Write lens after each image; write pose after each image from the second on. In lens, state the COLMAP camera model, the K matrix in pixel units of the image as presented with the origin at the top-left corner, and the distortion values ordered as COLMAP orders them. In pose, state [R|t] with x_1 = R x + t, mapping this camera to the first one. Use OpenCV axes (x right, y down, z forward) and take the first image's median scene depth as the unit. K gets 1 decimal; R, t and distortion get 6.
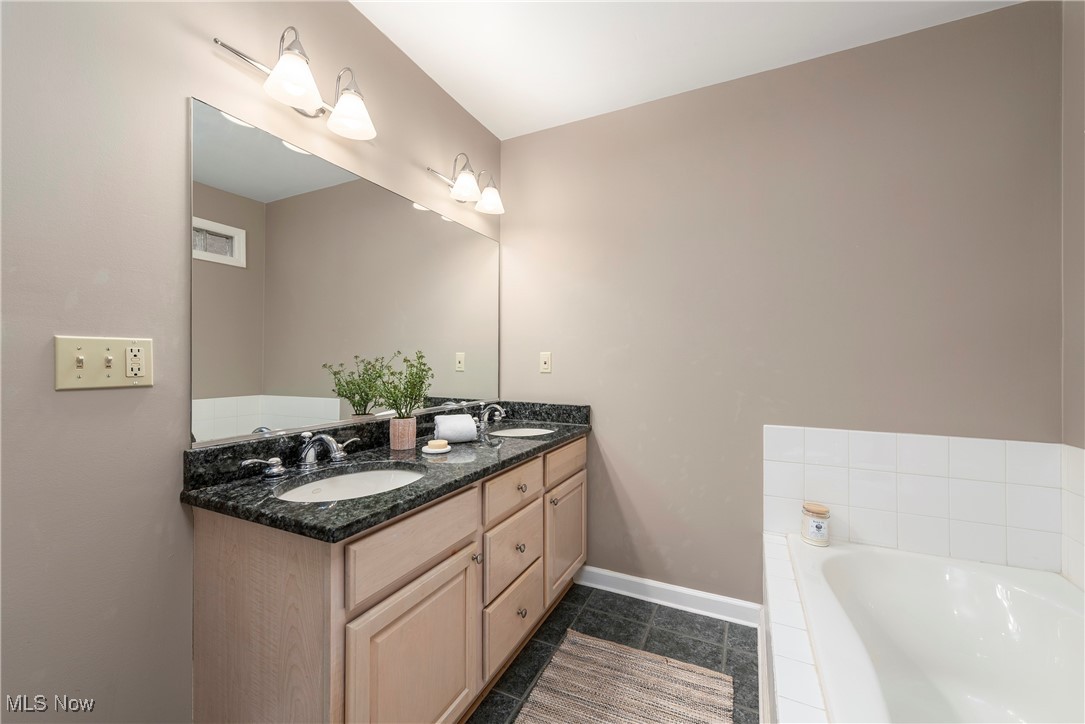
lens RADIAL K [[429.0, 0, 540.4], [0, 429.0, 359.0], [0, 0, 1]] dist [0.013110, -0.001999]
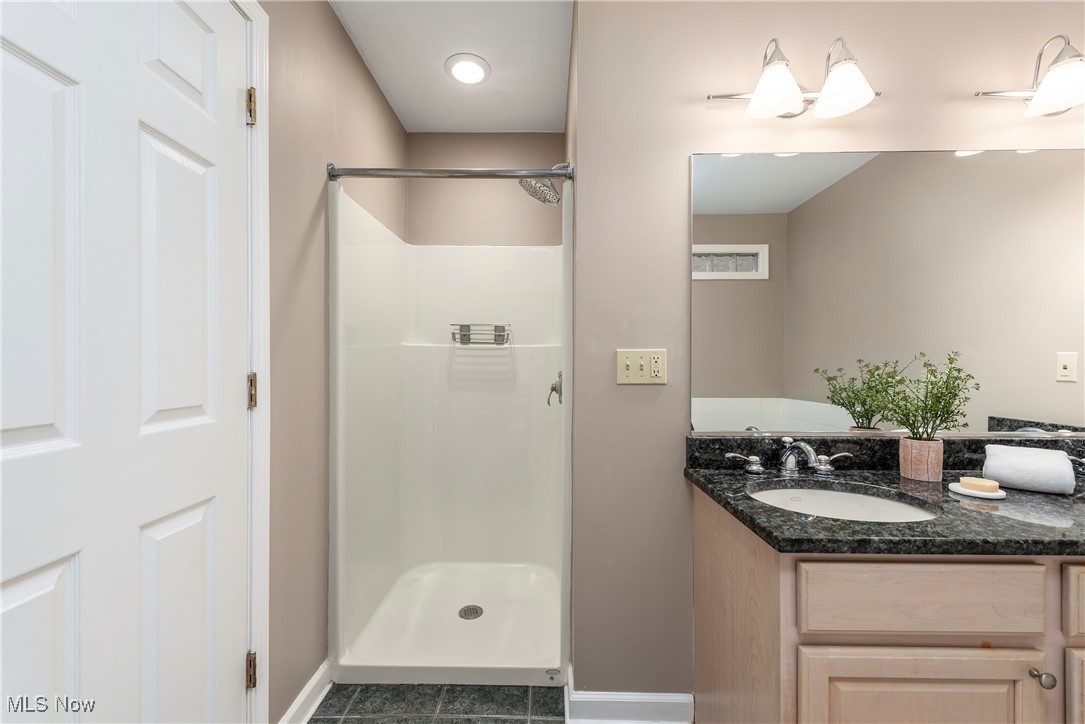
lens RADIAL K [[429.0, 0, 542.3], [0, 429.0, 365.9], [0, 0, 1]] dist [0.013110, -0.001999]
pose [[0.433732, 0.000195, -0.901042, 0.110088], [0.004744, 0.999986, 0.002500, 0.000094], [0.901029, -0.005359, 0.433725, 0.061918]]
